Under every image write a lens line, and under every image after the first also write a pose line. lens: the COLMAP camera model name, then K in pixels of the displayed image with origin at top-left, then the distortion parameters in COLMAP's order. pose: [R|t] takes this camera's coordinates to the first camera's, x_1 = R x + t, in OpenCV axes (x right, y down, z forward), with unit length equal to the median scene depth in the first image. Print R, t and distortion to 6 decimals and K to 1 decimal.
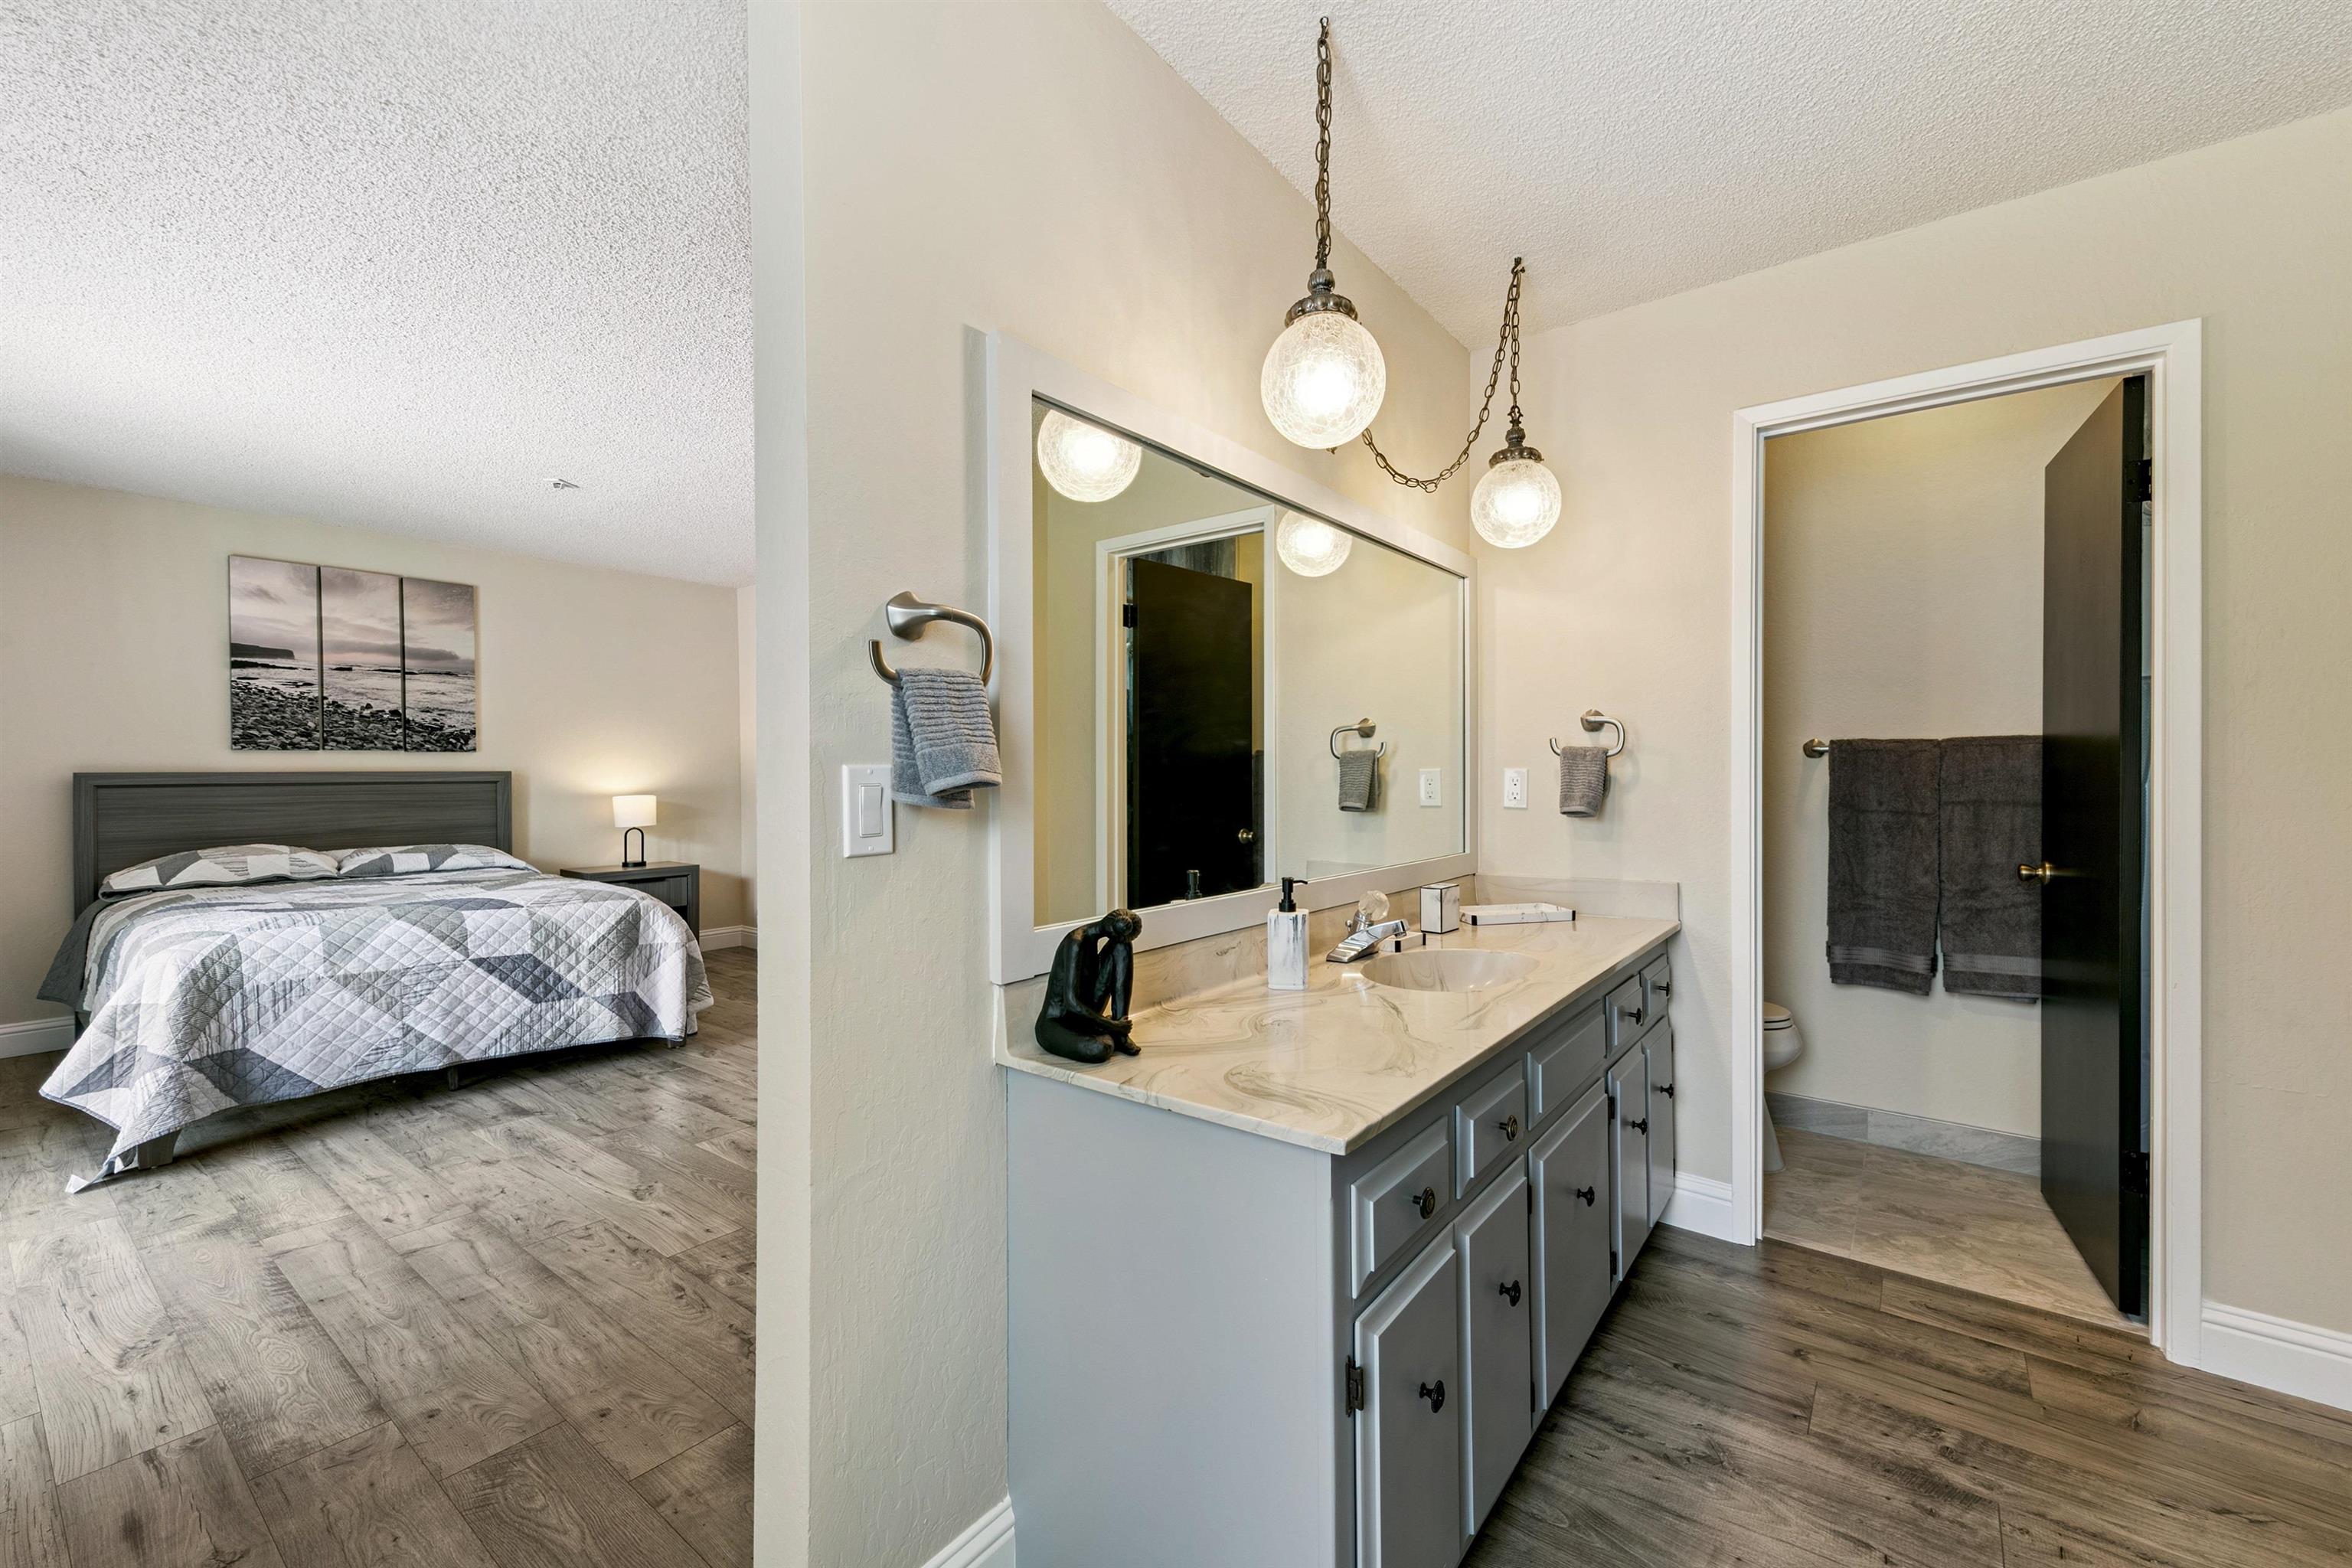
lens RADIAL K [[957.2, 0, 1198.6], [0, 957.2, 771.4], [0, 0, 1]] dist [0.003192, 0.000024]
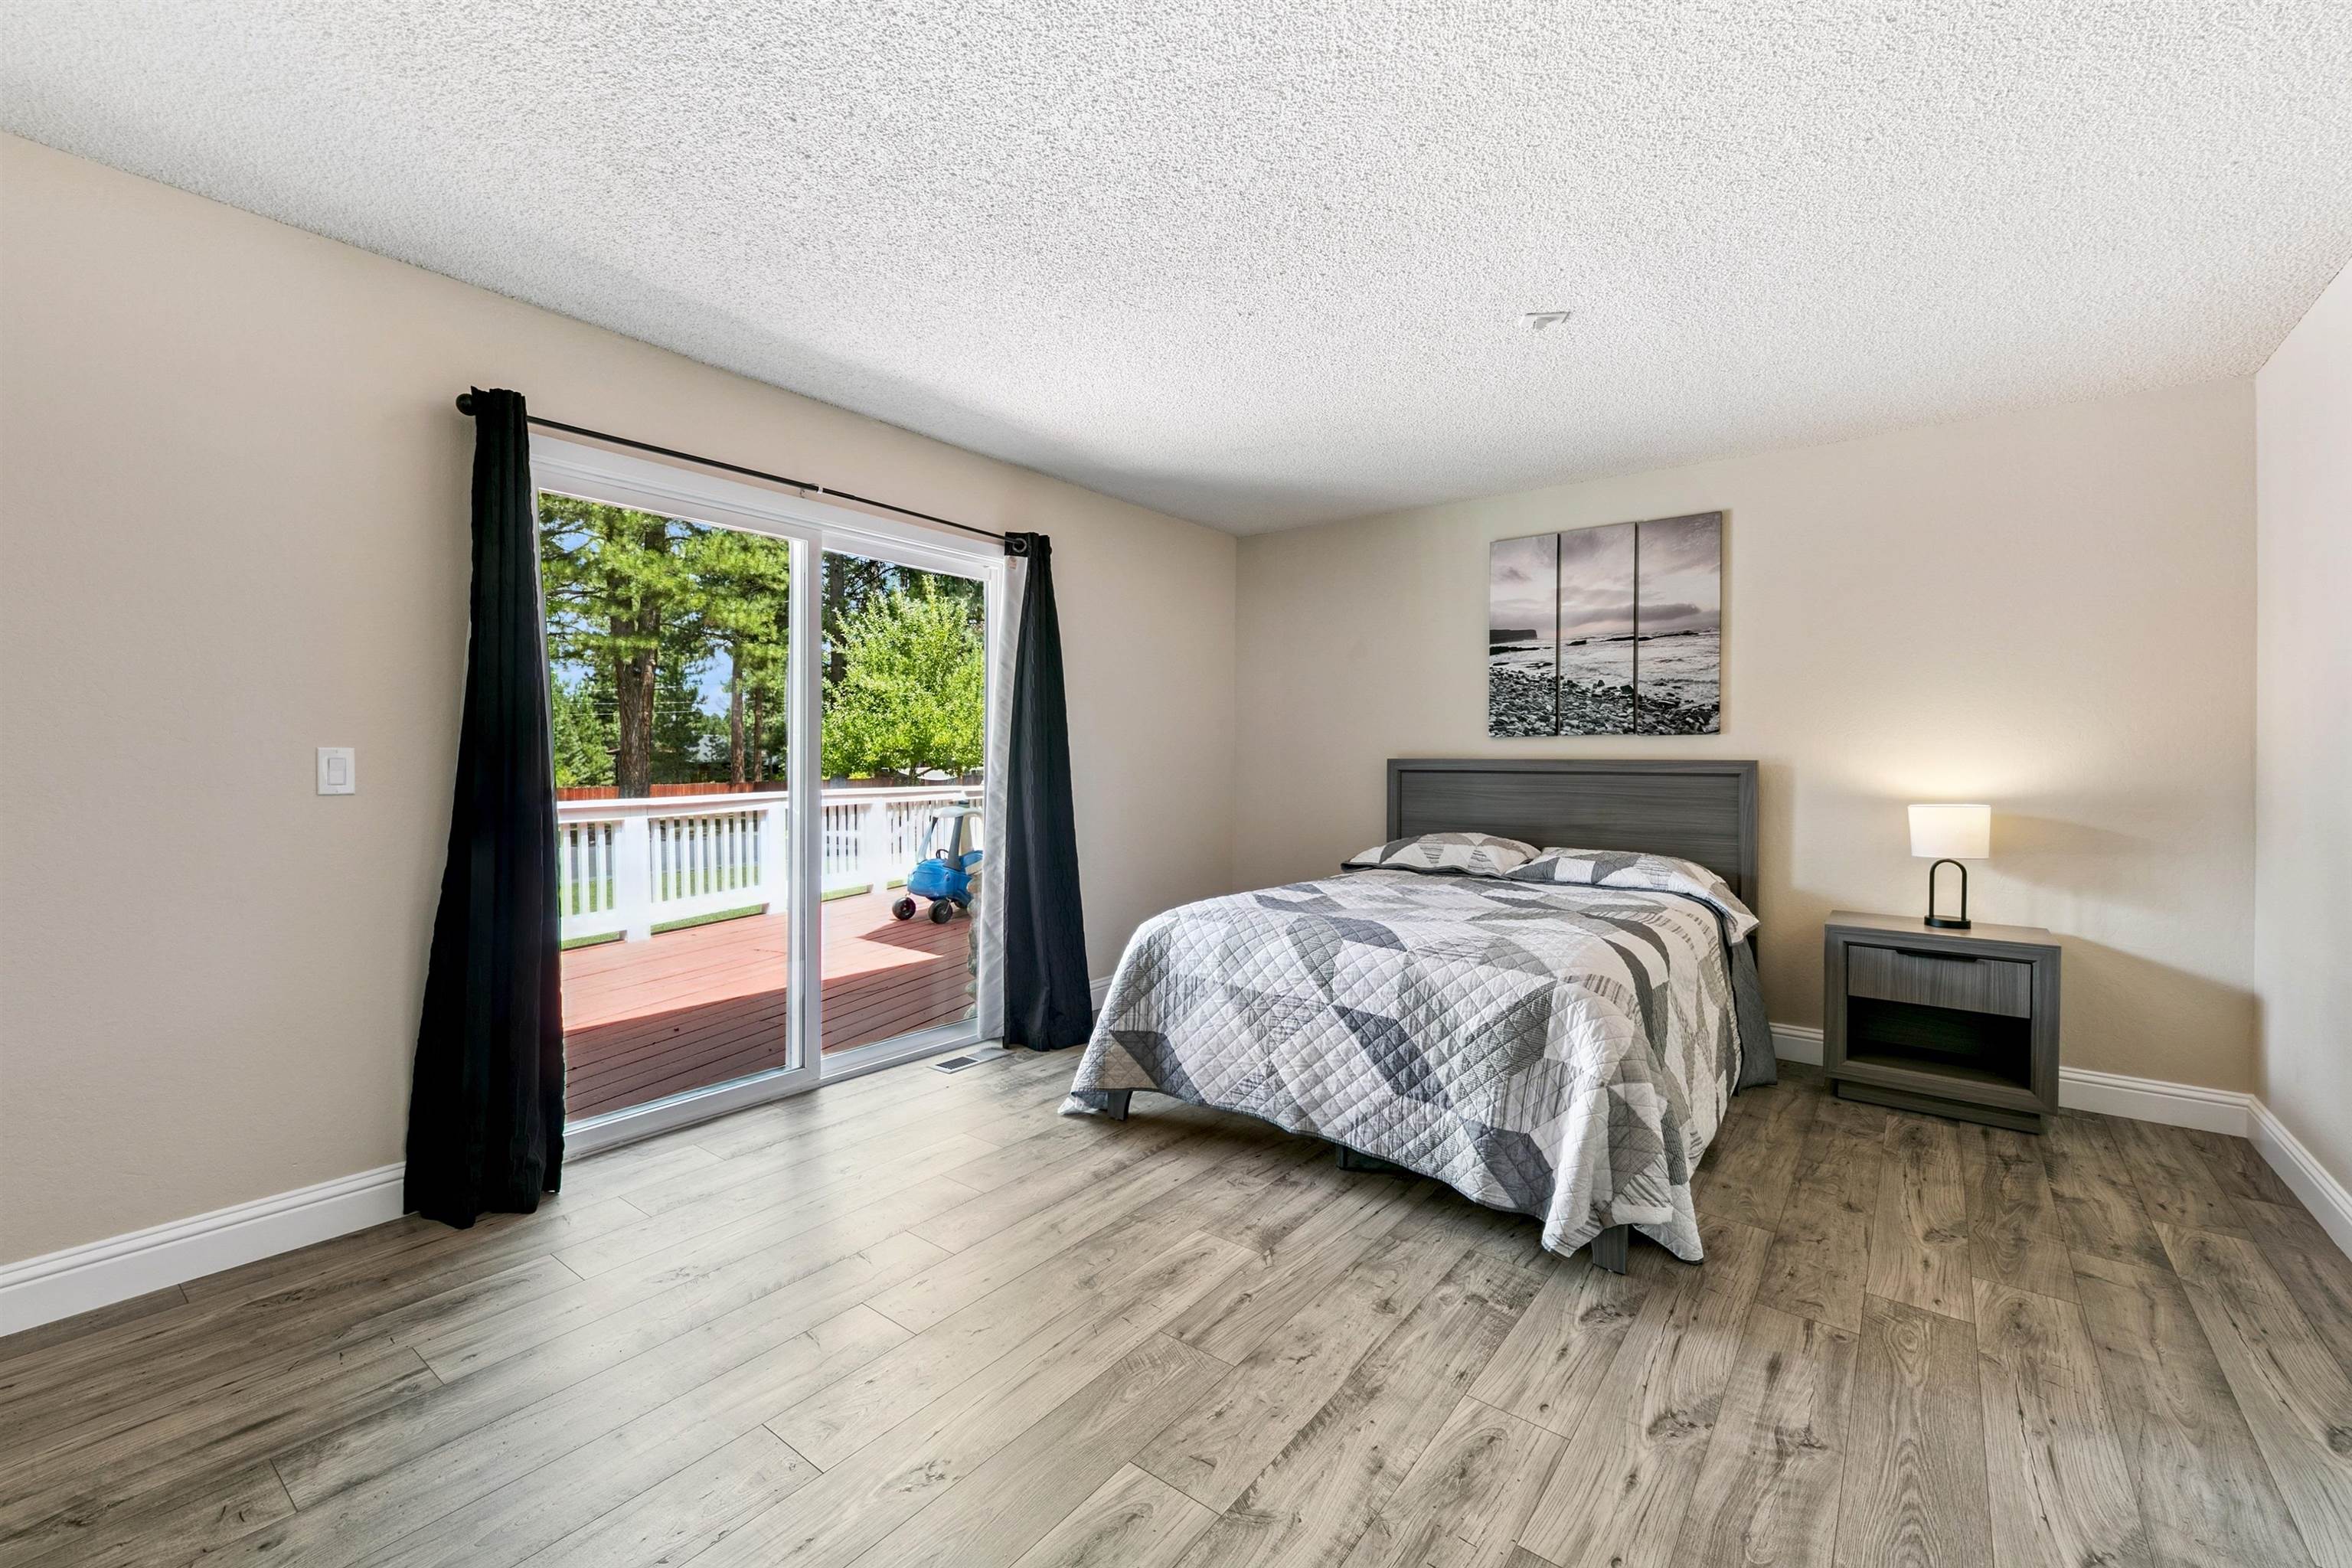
lens RADIAL K [[957.2, 0, 1198.6], [0, 957.2, 771.4], [0, 0, 1]] dist [0.003192, 0.000024]
pose [[-0.011633, 0.014695, -0.999824, -0.004289], [-0.006541, 0.999869, 0.014772, 0.000685], [0.999911, 0.006712, -0.011535, 0.831878]]
